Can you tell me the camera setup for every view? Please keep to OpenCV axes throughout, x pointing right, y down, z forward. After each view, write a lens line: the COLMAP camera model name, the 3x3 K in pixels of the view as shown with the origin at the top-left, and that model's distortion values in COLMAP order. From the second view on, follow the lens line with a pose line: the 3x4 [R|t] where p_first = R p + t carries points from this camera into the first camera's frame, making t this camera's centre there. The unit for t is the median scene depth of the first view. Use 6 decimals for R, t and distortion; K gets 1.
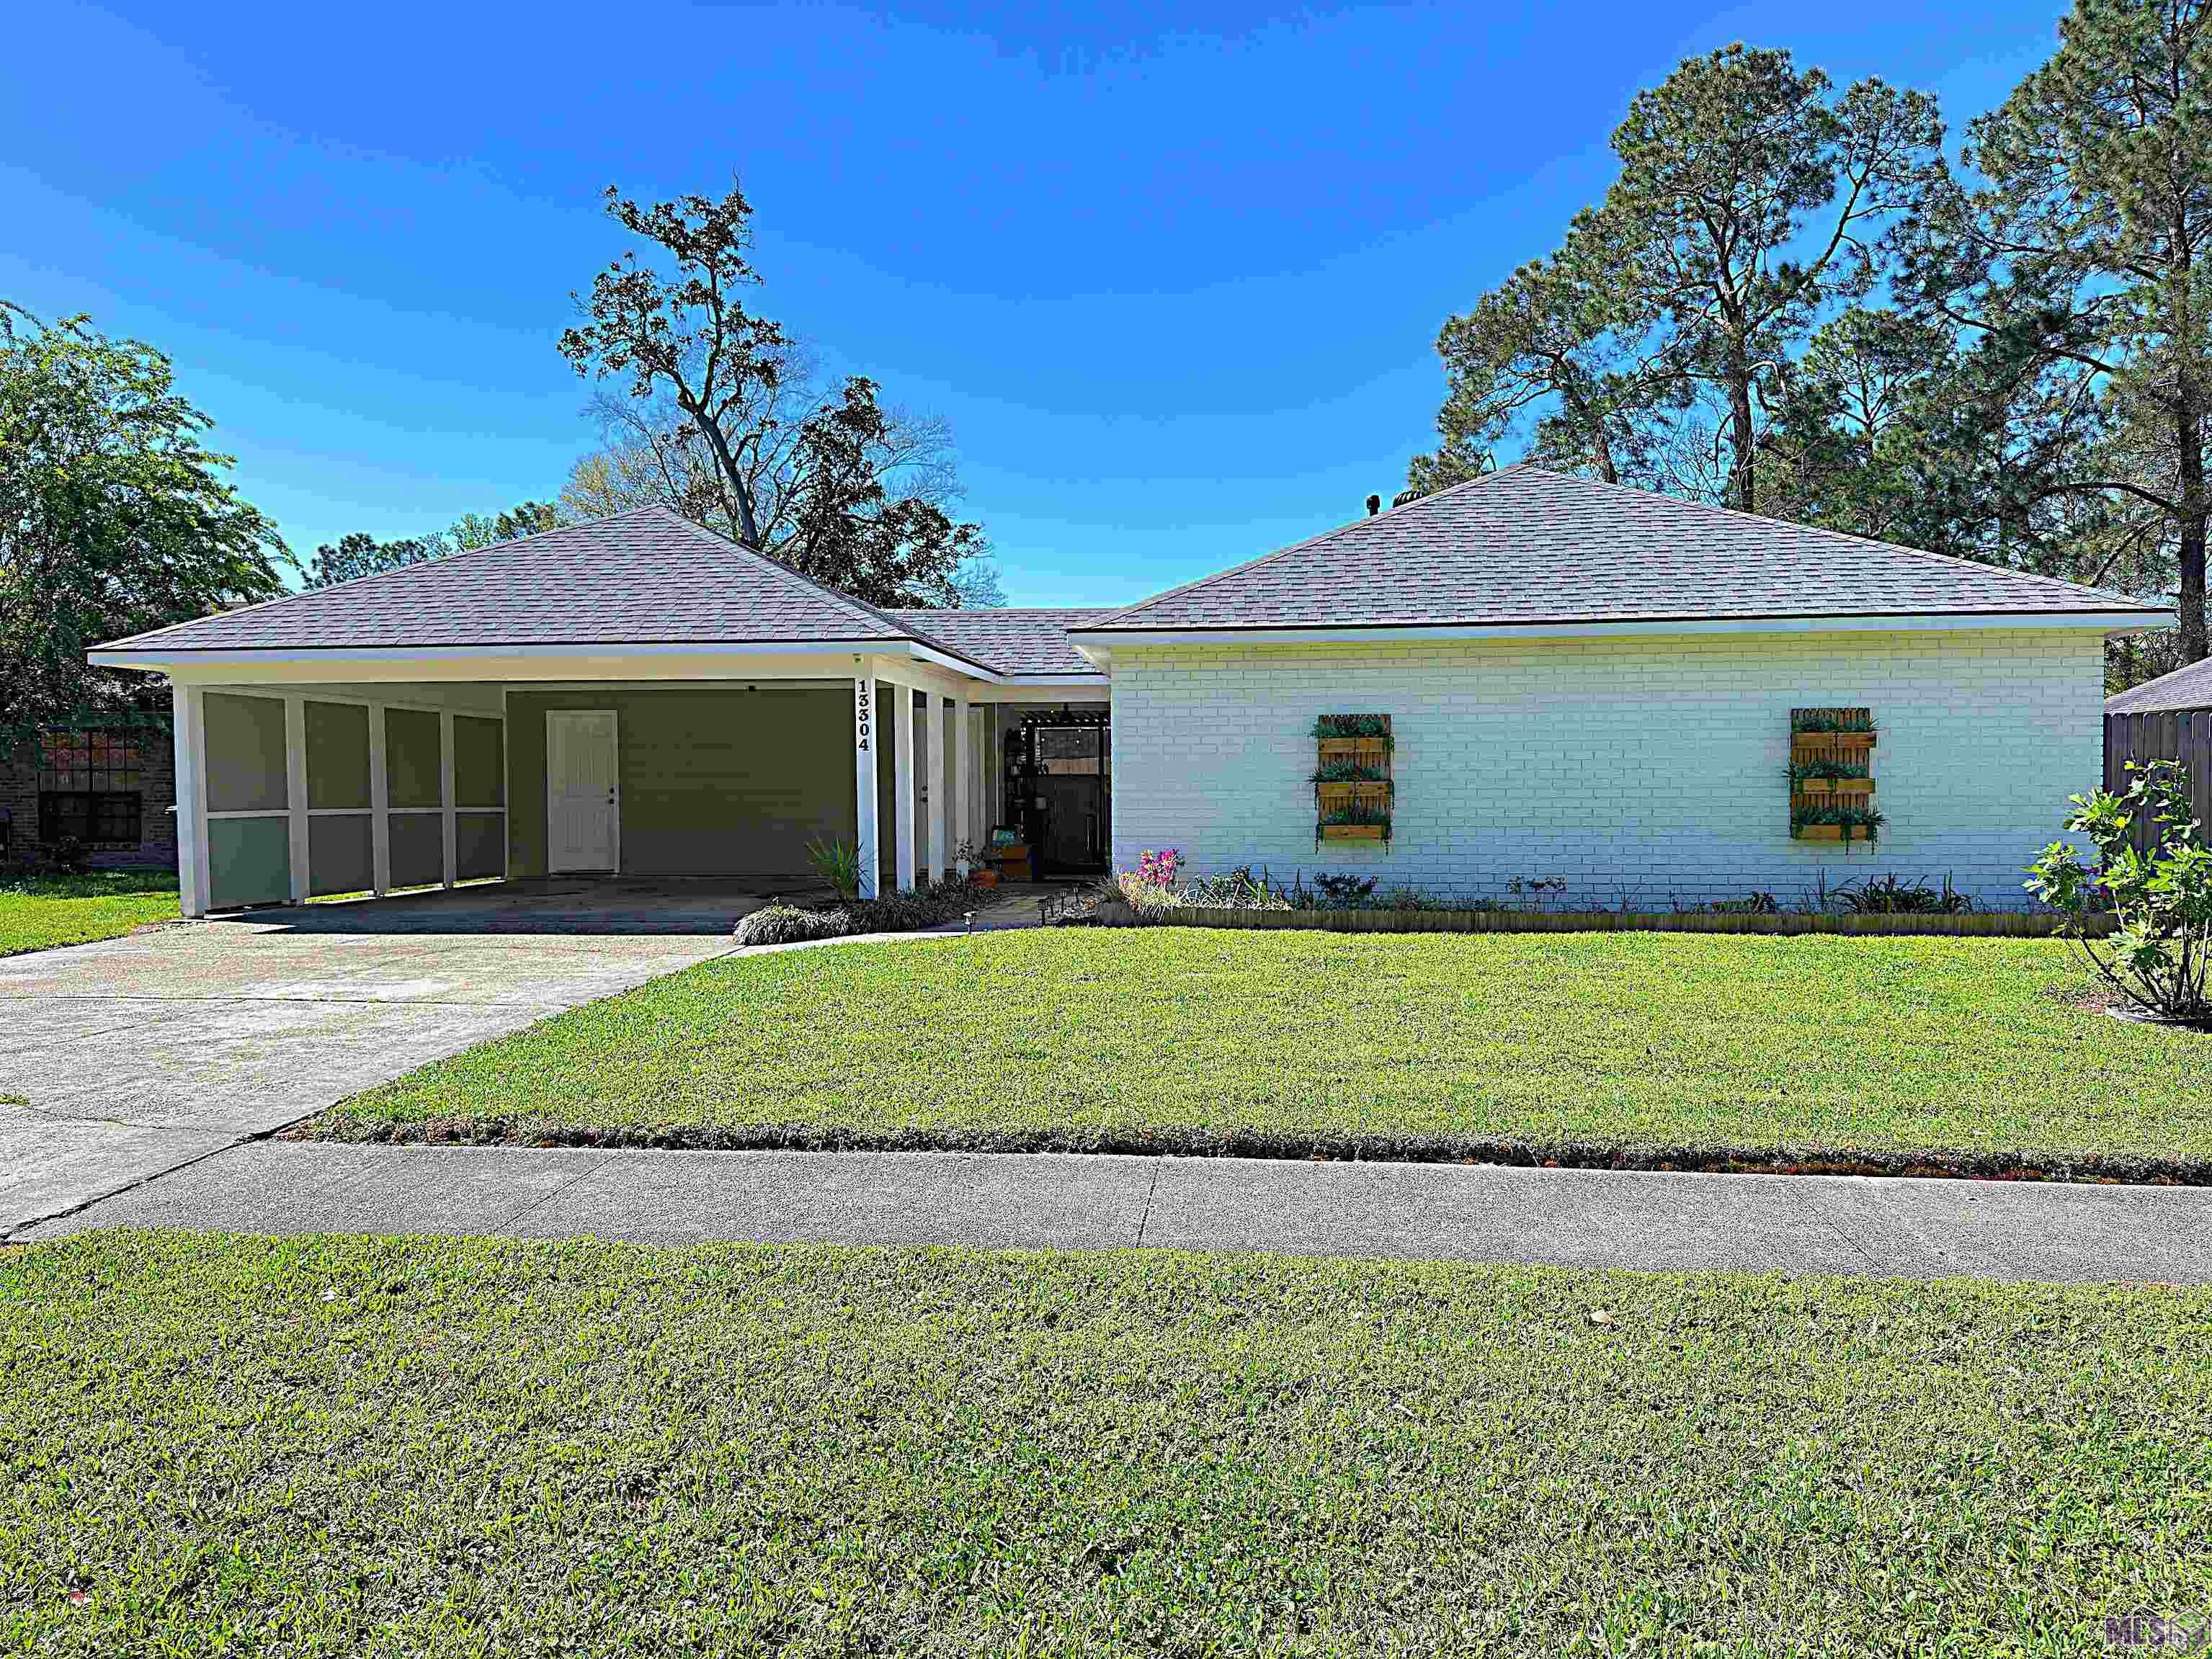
lens RADIAL K [[1561.9, 0, 1169.0], [0, 1561.9, 833.4], [0, 0, 1]] dist [0.132636, -0.220832]
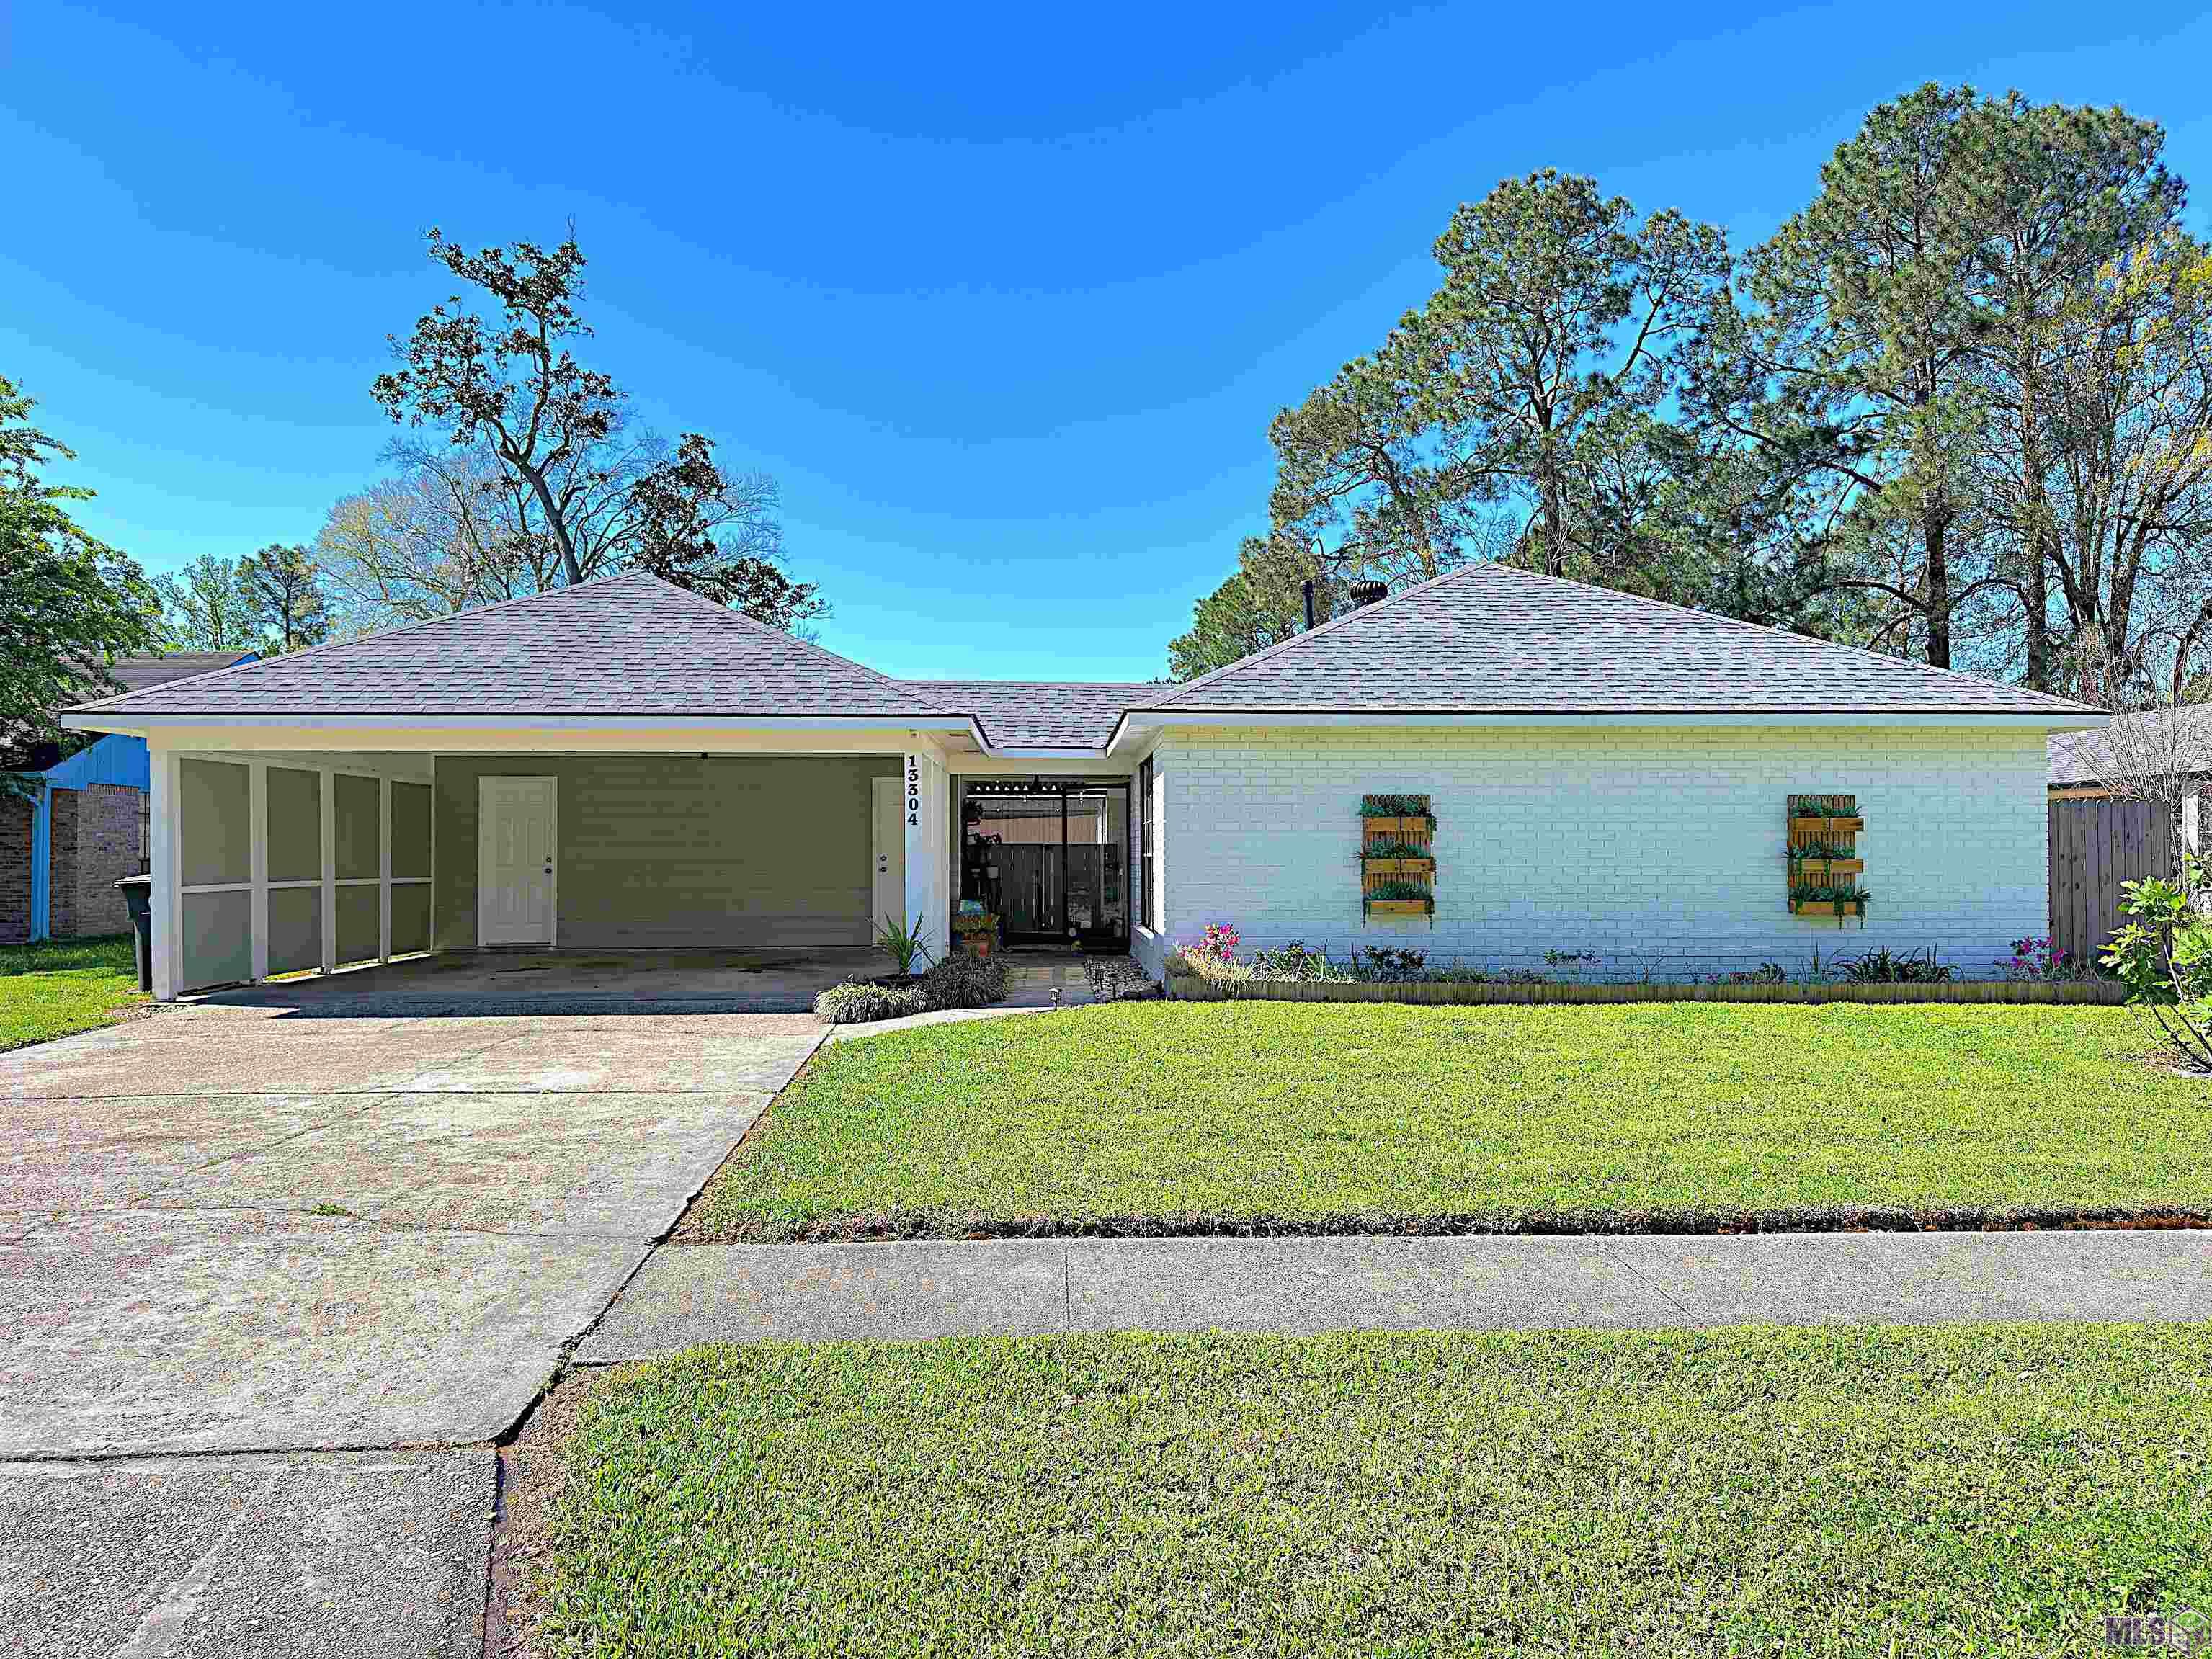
lens RADIAL K [[1562.0, 0, 1106.0], [0, 1562.0, 829.5], [0, 0, 1]] dist [0.120142, -0.214998]
pose [[0.987280, 0.006437, 0.158863, -0.178695], [-0.000345, 0.999264, -0.038349, -0.009216], [-0.158993, 0.037806, 0.986556, -0.003087]]
